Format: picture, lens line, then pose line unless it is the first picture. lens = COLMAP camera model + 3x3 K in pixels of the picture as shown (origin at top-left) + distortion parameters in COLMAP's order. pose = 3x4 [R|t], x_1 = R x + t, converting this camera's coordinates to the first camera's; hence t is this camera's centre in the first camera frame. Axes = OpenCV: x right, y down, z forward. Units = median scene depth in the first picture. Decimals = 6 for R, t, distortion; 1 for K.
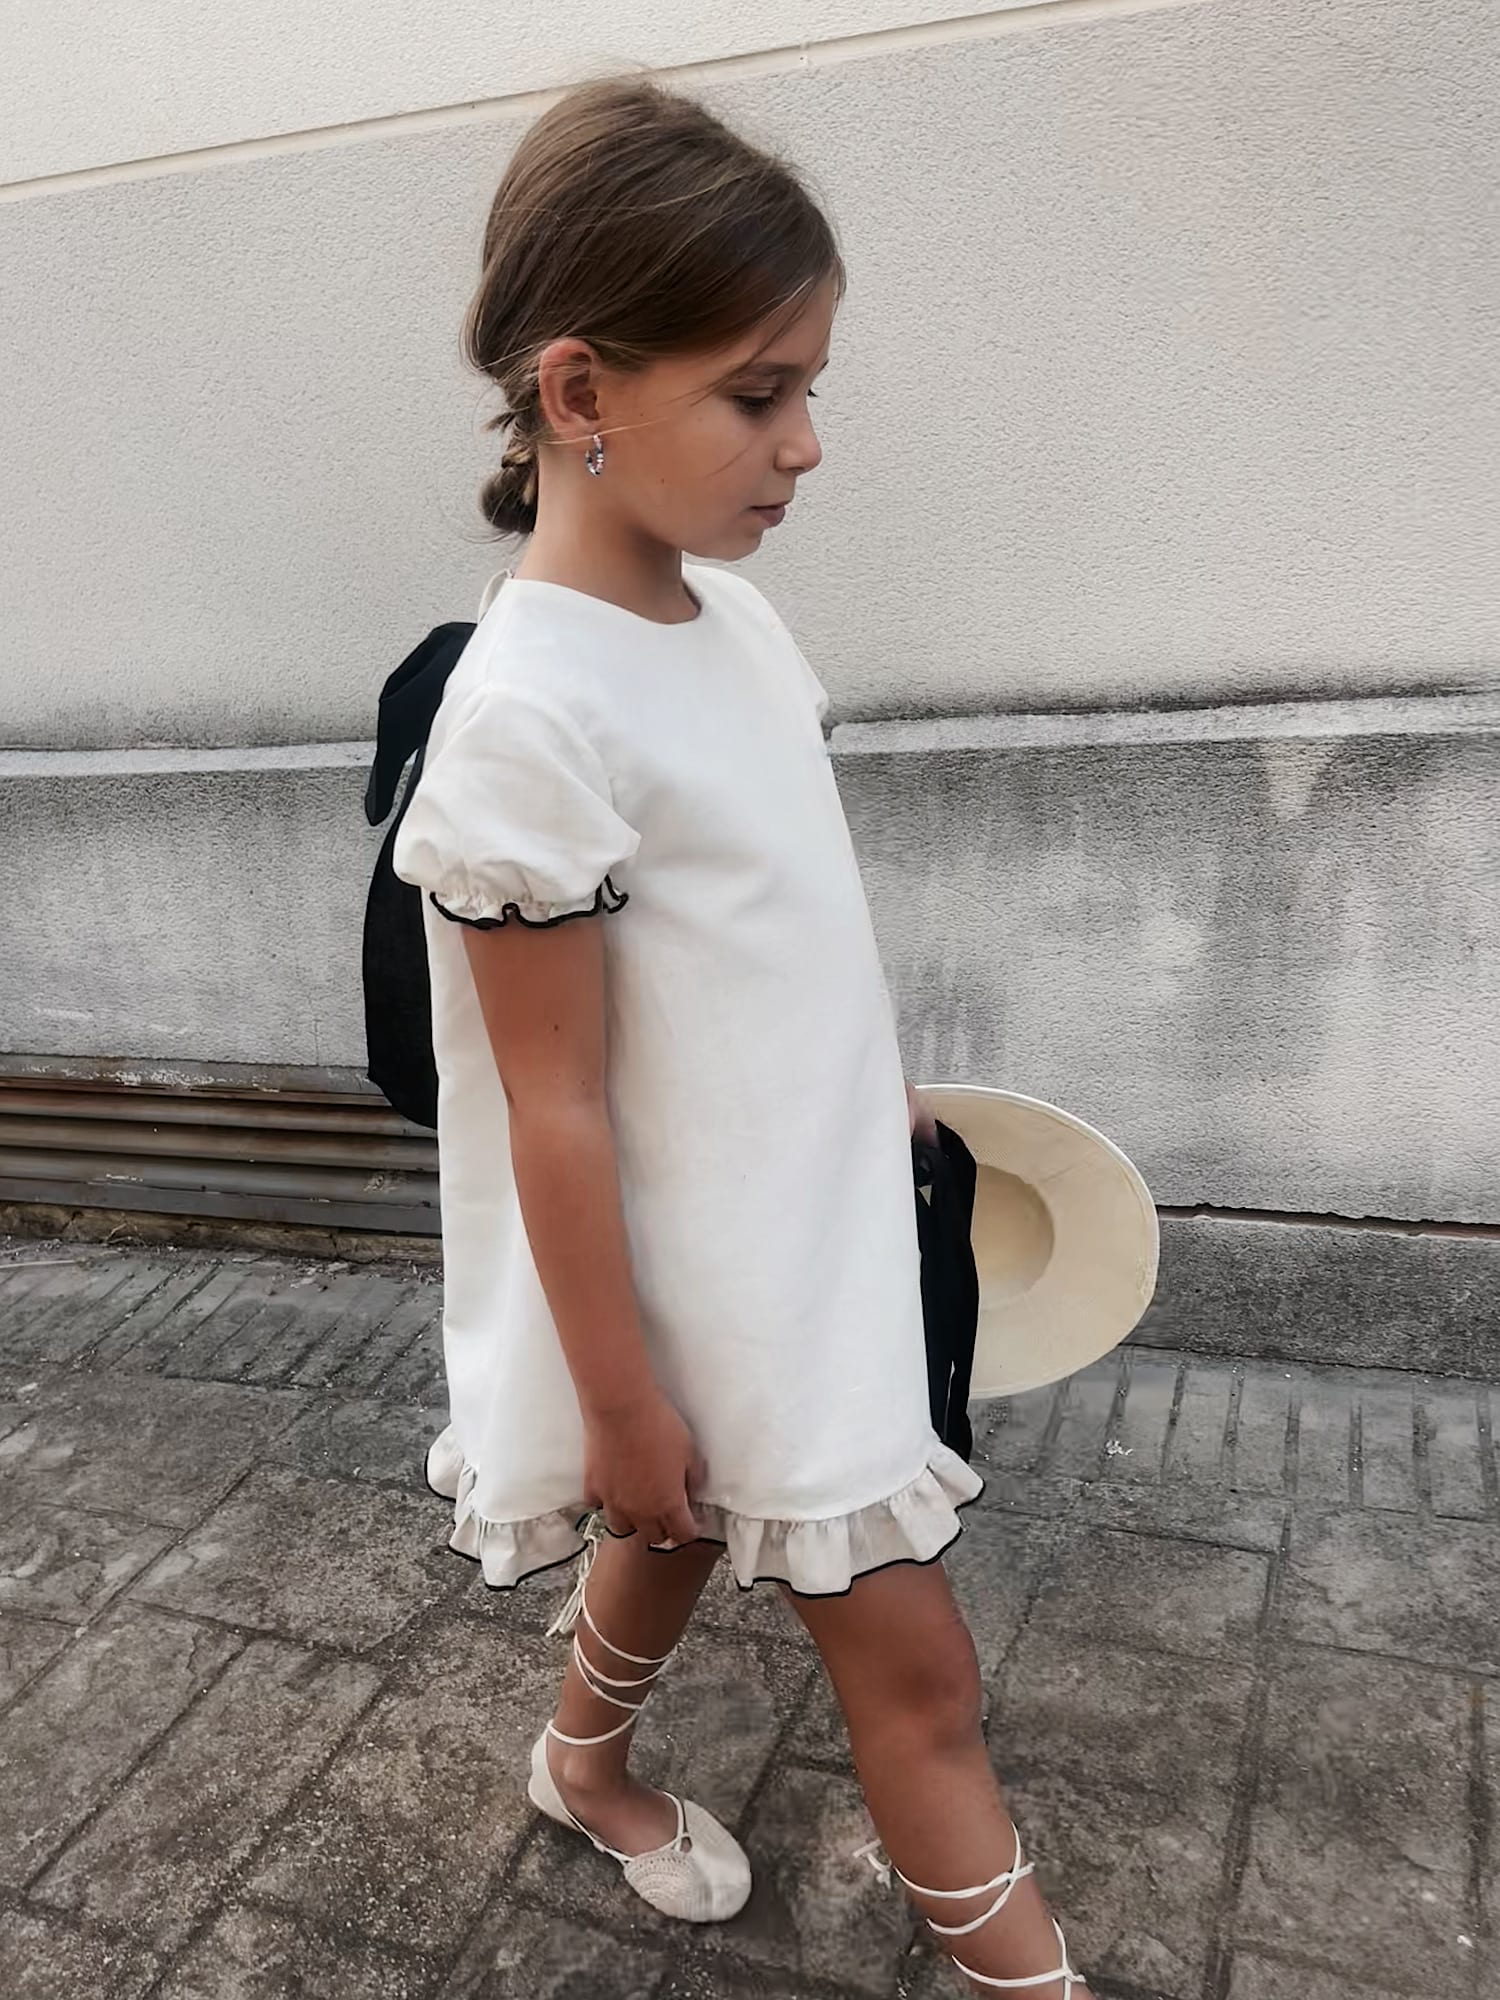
lens RADIAL K [[1655.0, 0, 750.0], [0, 1655.0, 1000.0], [0, 0, 1]] dist [0.038011, -0.011206]
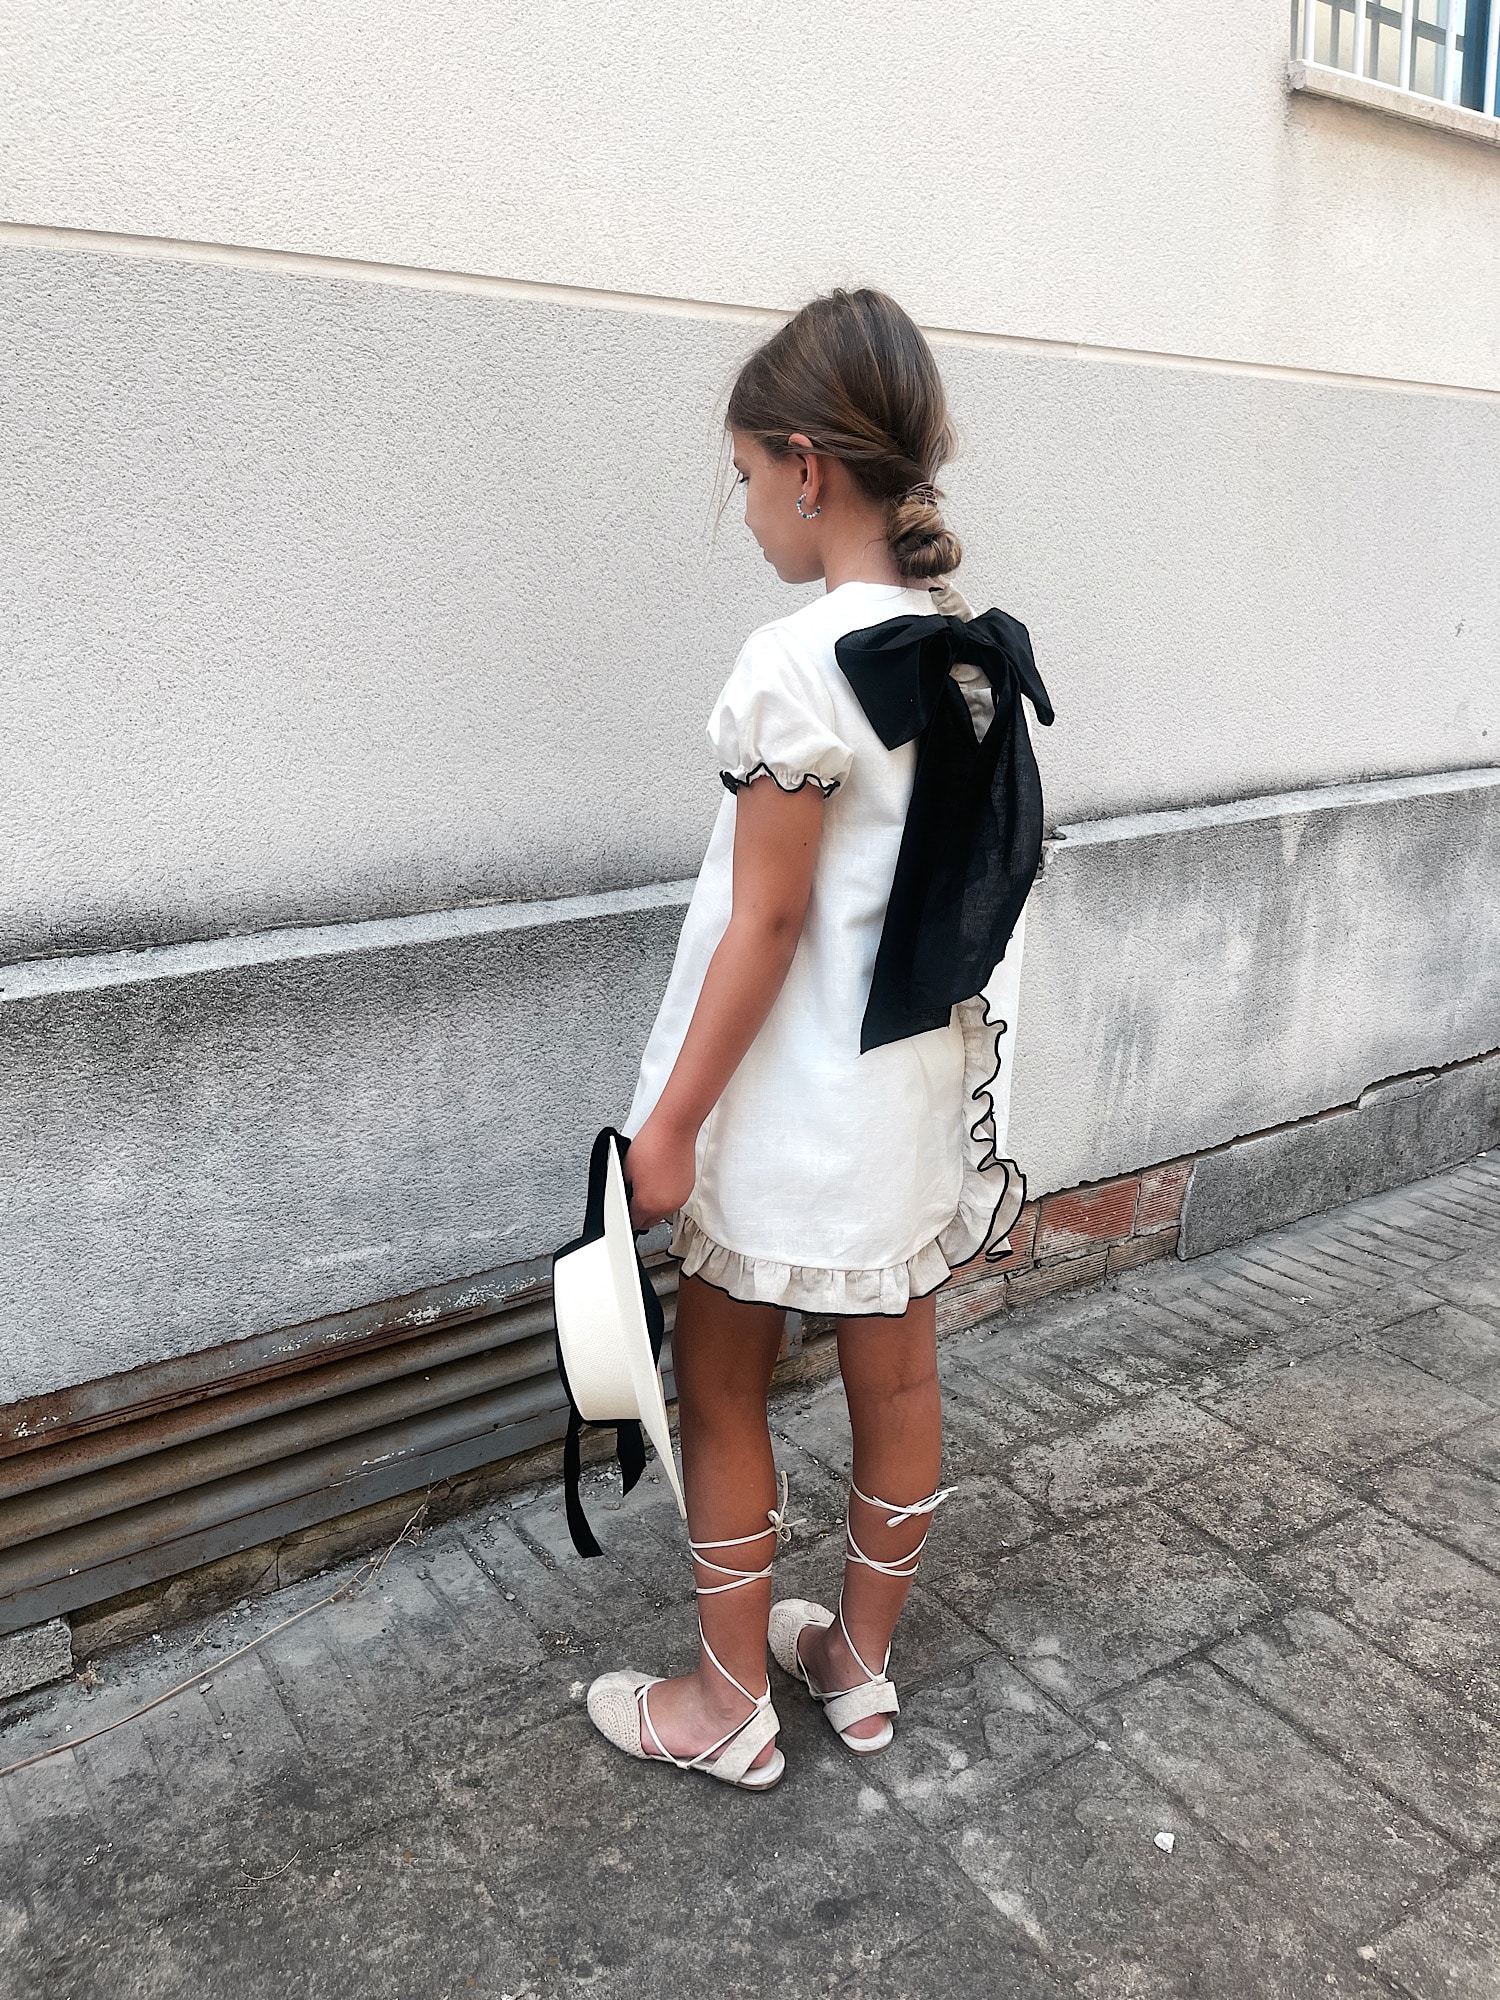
lens RADIAL K [[1466.3, 0, 750.0], [0, 1466.3, 1000.0], [0, 0, 1]] dist [0.065730, -0.095324]
pose [[0.611401, -0.107923, 0.783927, -1.079192], [0.249699, 0.966355, -0.061708, -0.023500], [-0.750892, 0.233474, 0.617779, 0.514524]]
